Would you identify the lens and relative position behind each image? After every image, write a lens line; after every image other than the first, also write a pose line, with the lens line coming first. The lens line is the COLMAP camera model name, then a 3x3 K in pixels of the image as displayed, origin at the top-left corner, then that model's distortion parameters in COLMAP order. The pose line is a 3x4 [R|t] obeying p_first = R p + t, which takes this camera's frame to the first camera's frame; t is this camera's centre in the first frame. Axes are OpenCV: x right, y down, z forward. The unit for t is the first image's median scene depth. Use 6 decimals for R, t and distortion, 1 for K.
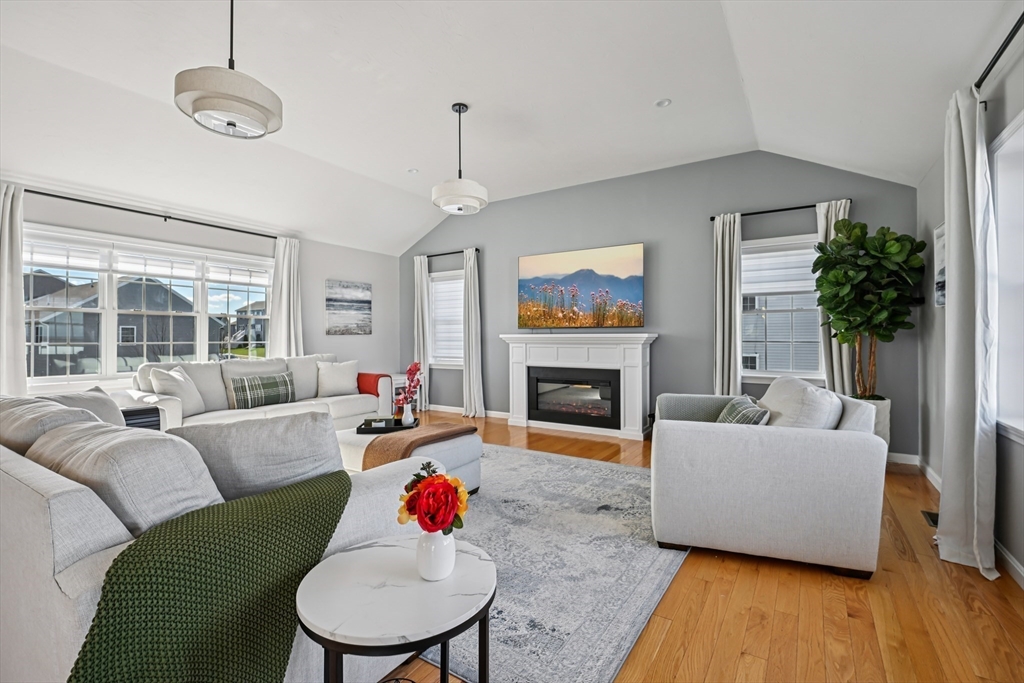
lens RADIAL K [[455.6, 0, 509.1], [0, 455.6, 331.0], [0, 0, 1]] dist [-0.001049, -0.000109]
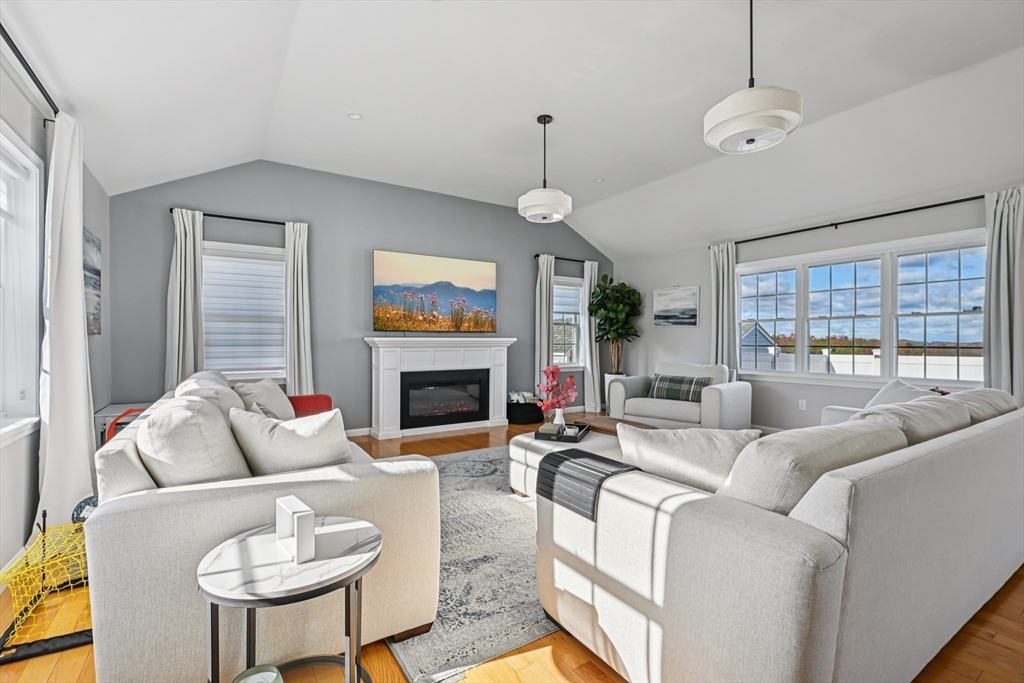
lens RADIAL K [[455.6, 0, 504.3], [0, 455.6, 343.4], [0, 0, 1]] dist [-0.001049, -0.000109]
pose [[0.411633, 0.000327, 0.911350, -0.798284], [-0.010795, 0.999932, 0.004517, 0.013951], [-0.911286, -0.011697, 0.411608, 0.476439]]
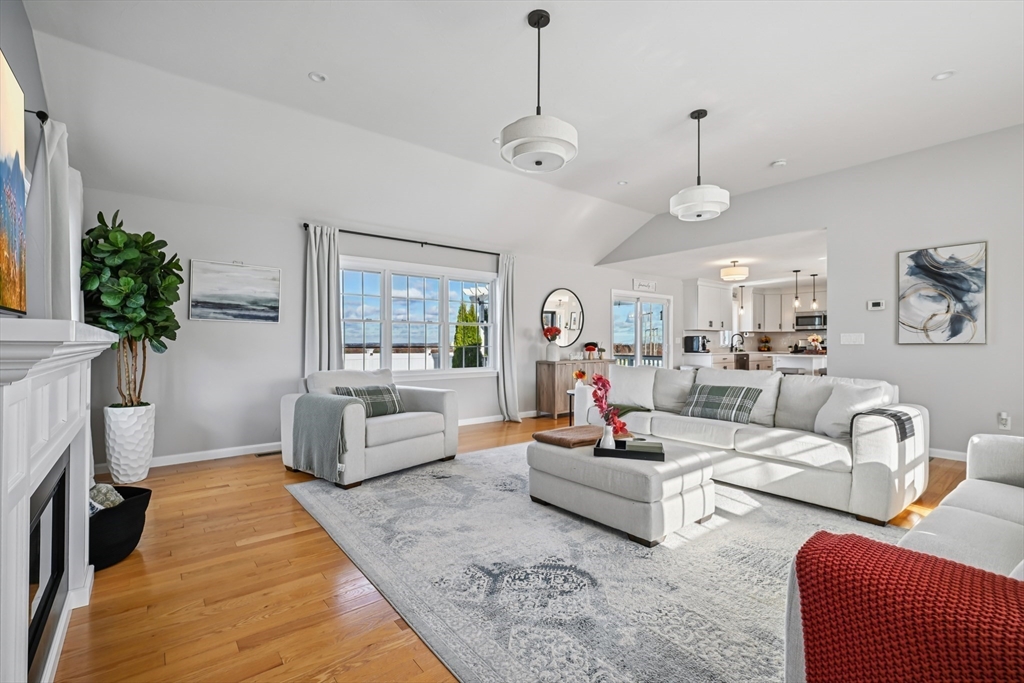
lens RADIAL K [[455.6, 0, 517.0], [0, 455.6, 344.3], [0, 0, 1]] dist [-0.001049, -0.000109]
pose [[-0.950565, 0.000509, 0.310525, -0.217280], [-0.000778, 0.999992, -0.004019, 0.015527], [-0.310524, -0.004062, -0.950557, 1.233669]]
